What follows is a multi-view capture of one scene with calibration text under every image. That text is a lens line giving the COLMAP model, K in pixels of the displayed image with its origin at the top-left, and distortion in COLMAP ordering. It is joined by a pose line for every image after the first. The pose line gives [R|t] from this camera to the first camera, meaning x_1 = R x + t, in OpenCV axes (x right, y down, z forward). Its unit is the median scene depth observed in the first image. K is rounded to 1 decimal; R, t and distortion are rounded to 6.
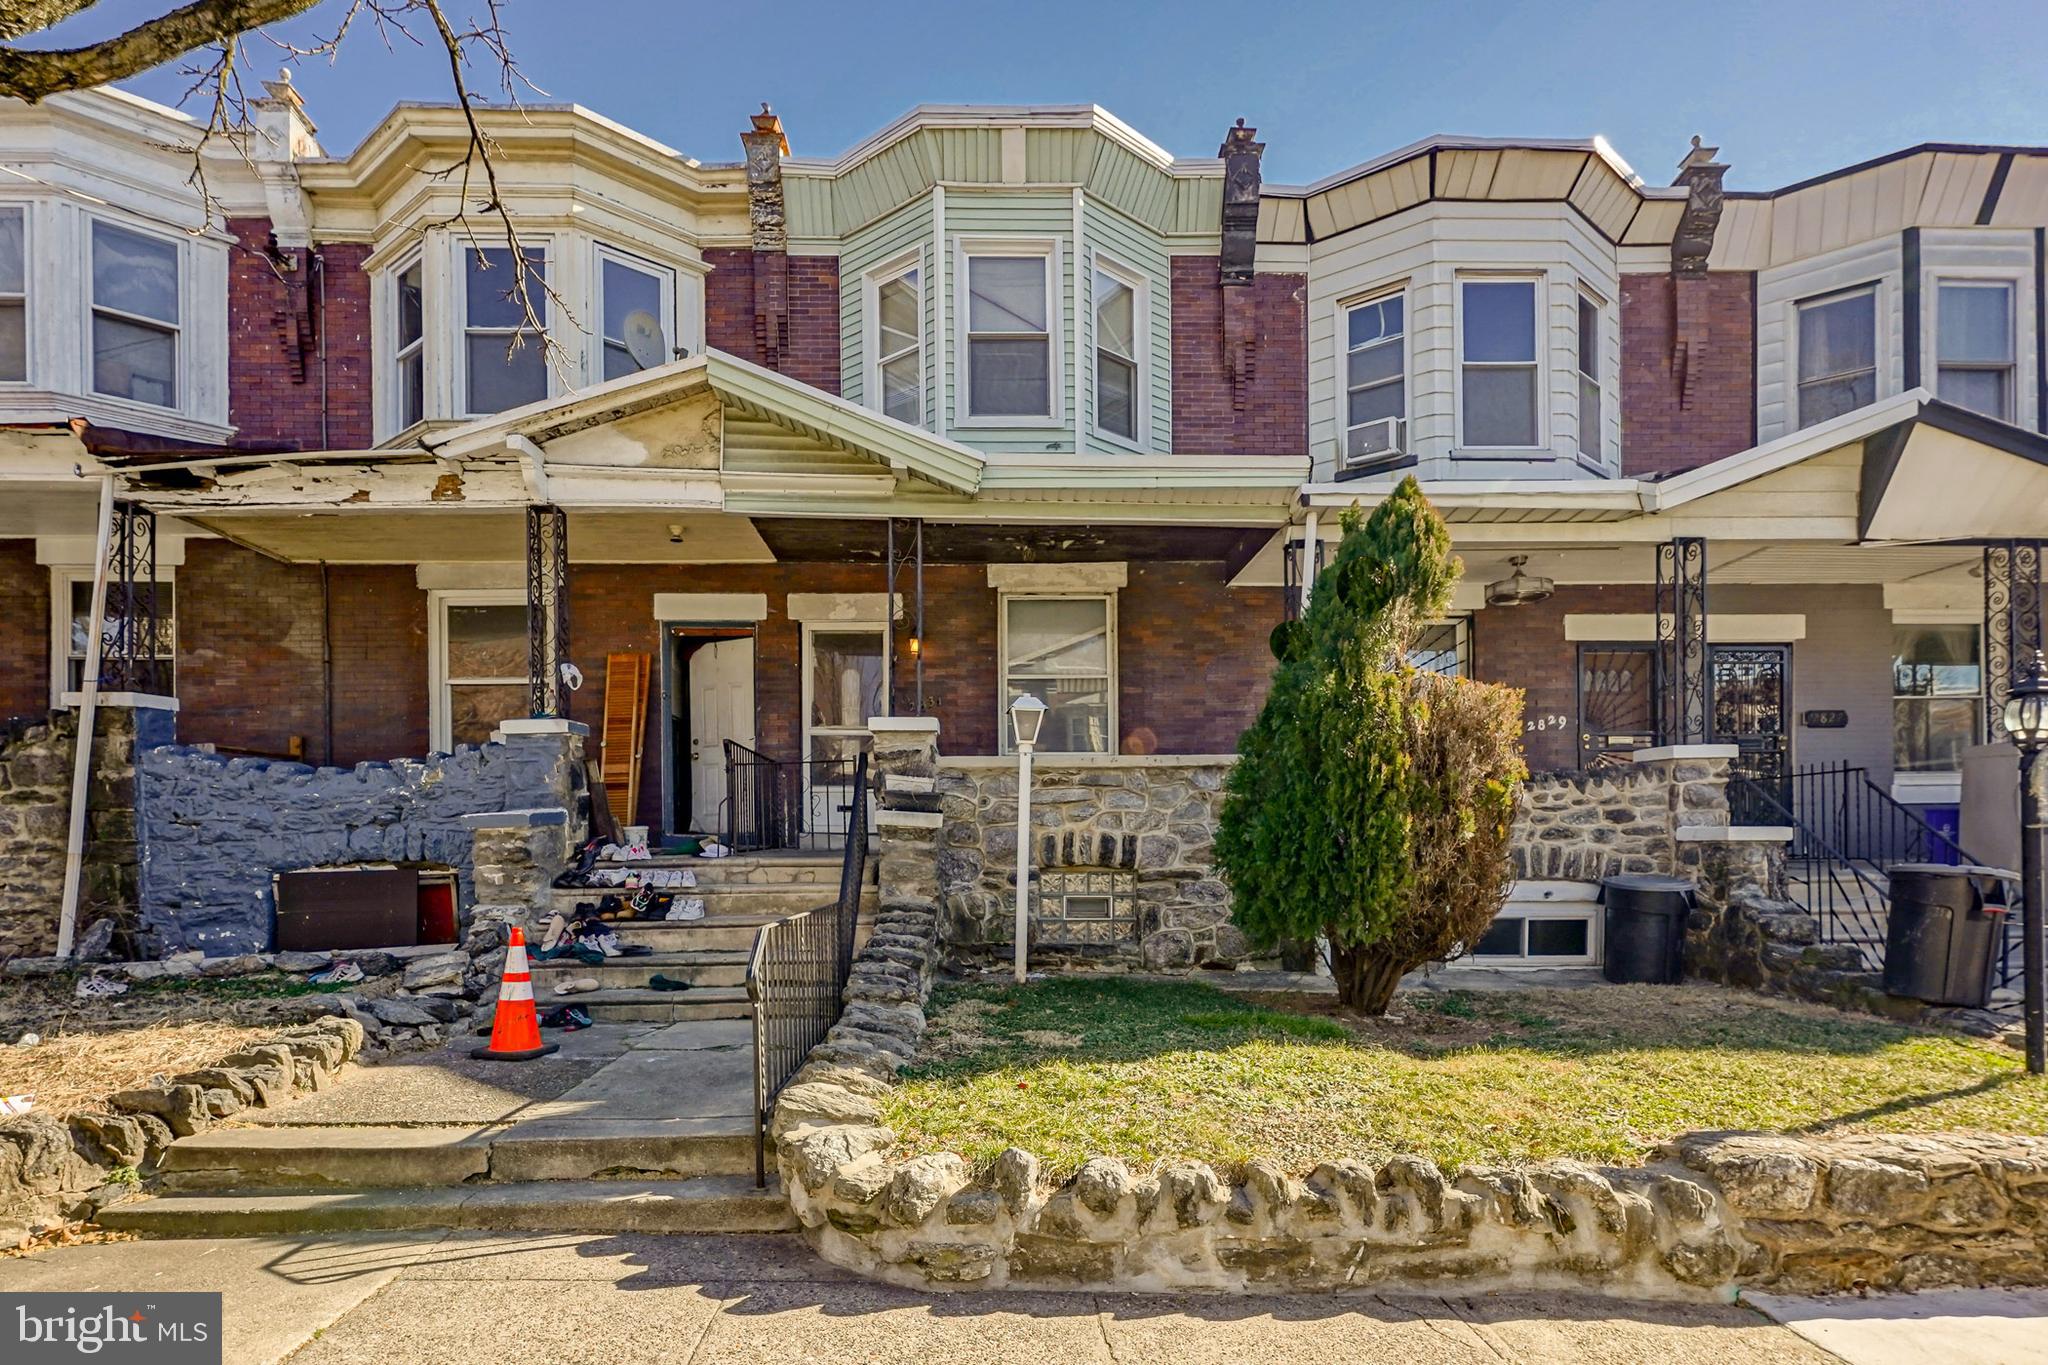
lens RADIAL K [[847.2, 0, 1024.0], [0, 847.2, 682.5], [0, 0, 1]] dist [-0.000512, 0.000323]
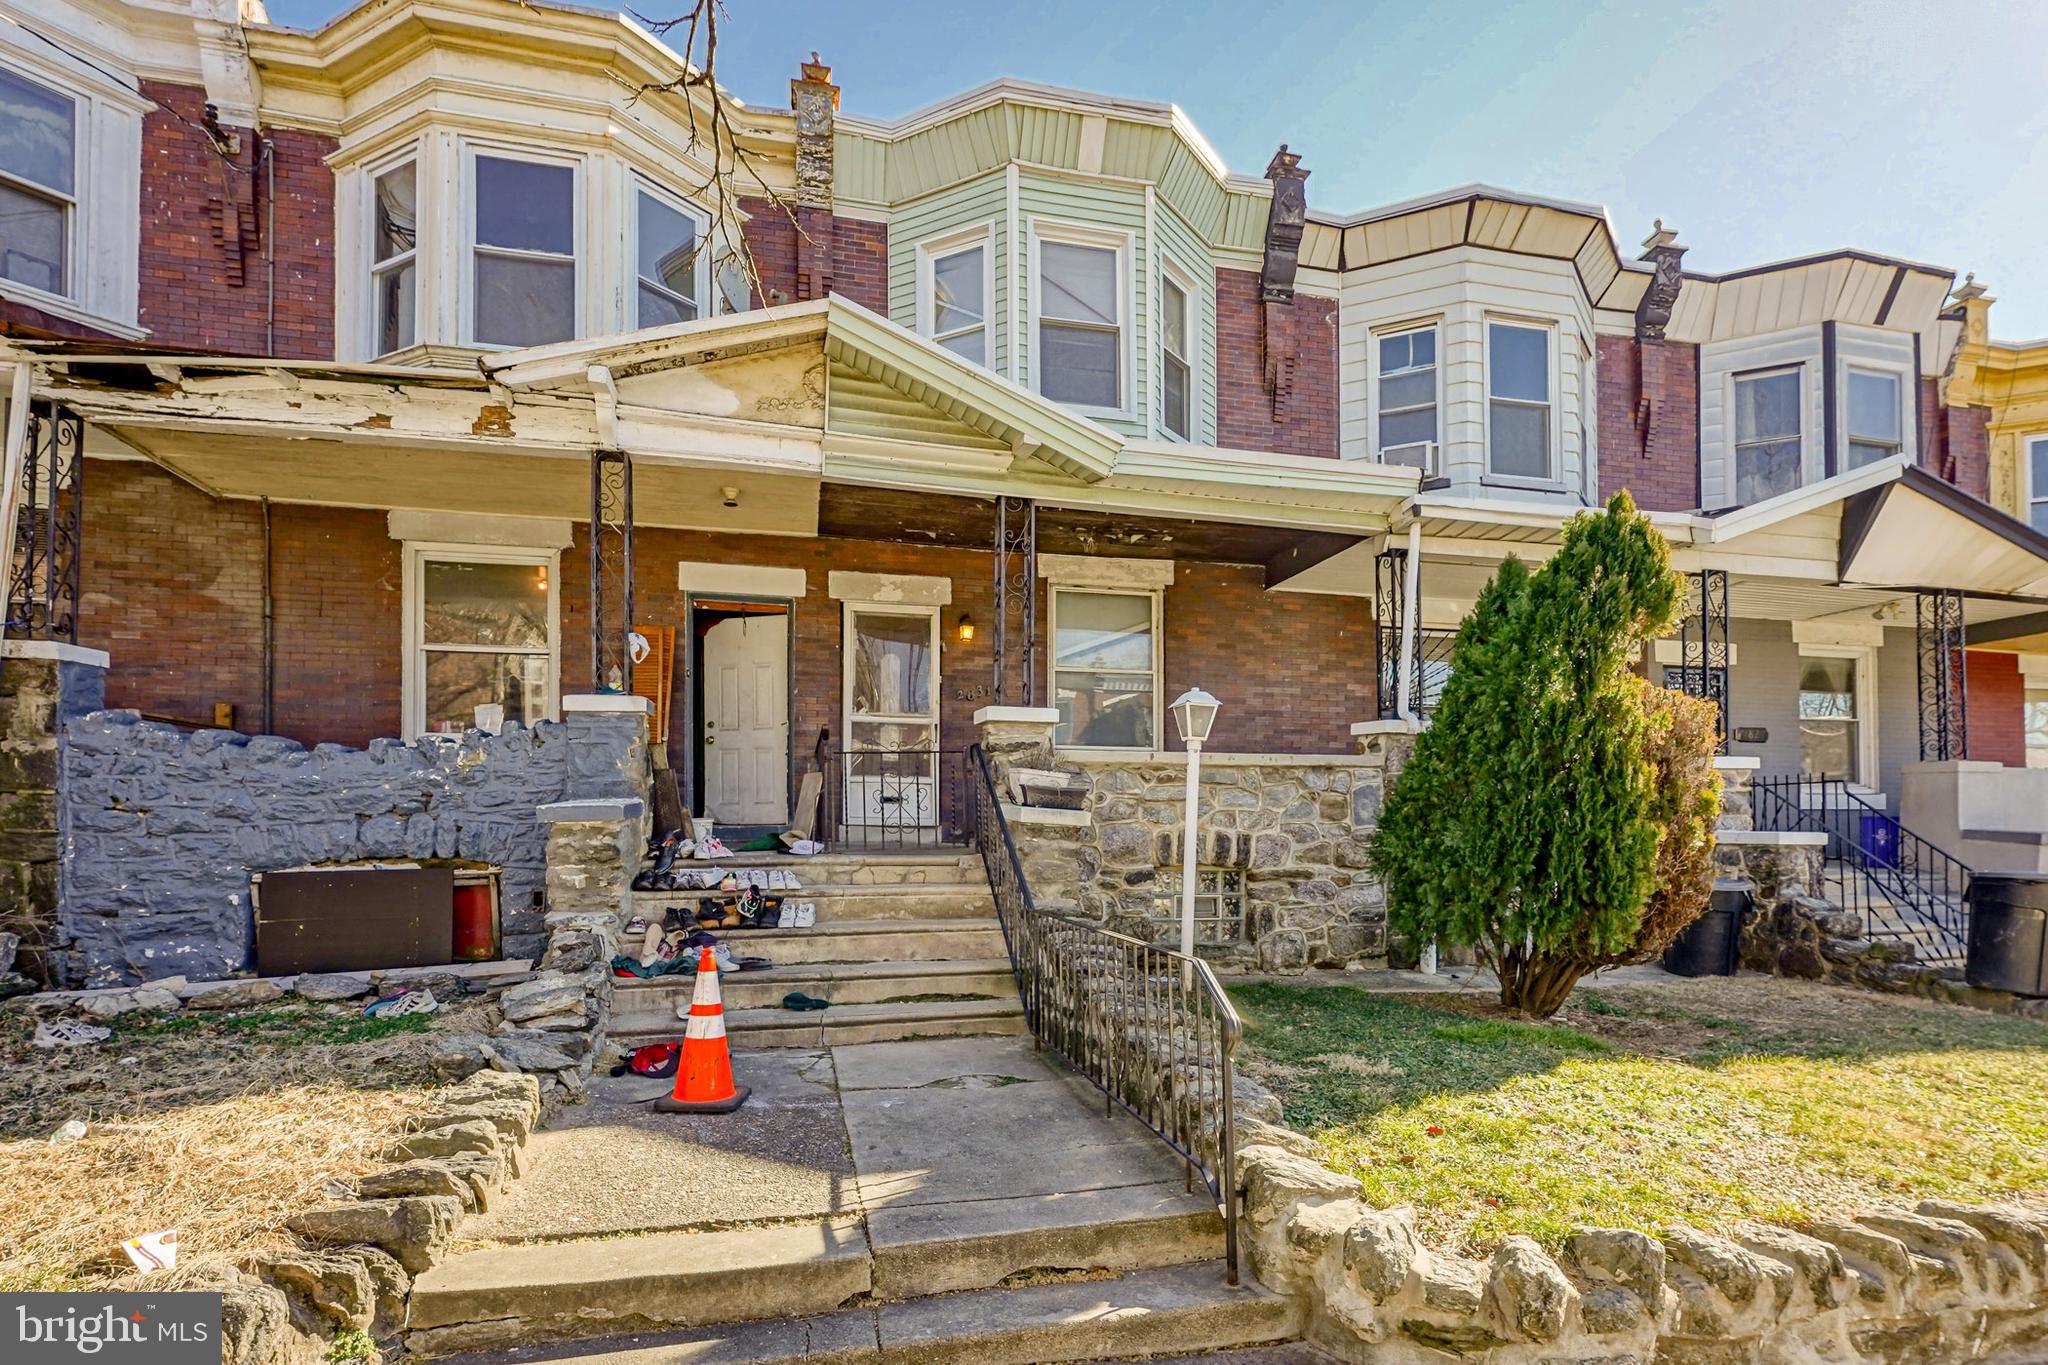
lens RADIAL K [[800.0, 0, 1024.4], [0, 800.0, 671.9], [0, 0, 1]] dist [-0.000180, 0.000304]
pose [[0.985078, 0.041758, 0.166964, -0.274928], [-0.040854, 0.999126, -0.008847, 0.008792], [-0.167187, 0.001894, 0.985923, 0.112757]]
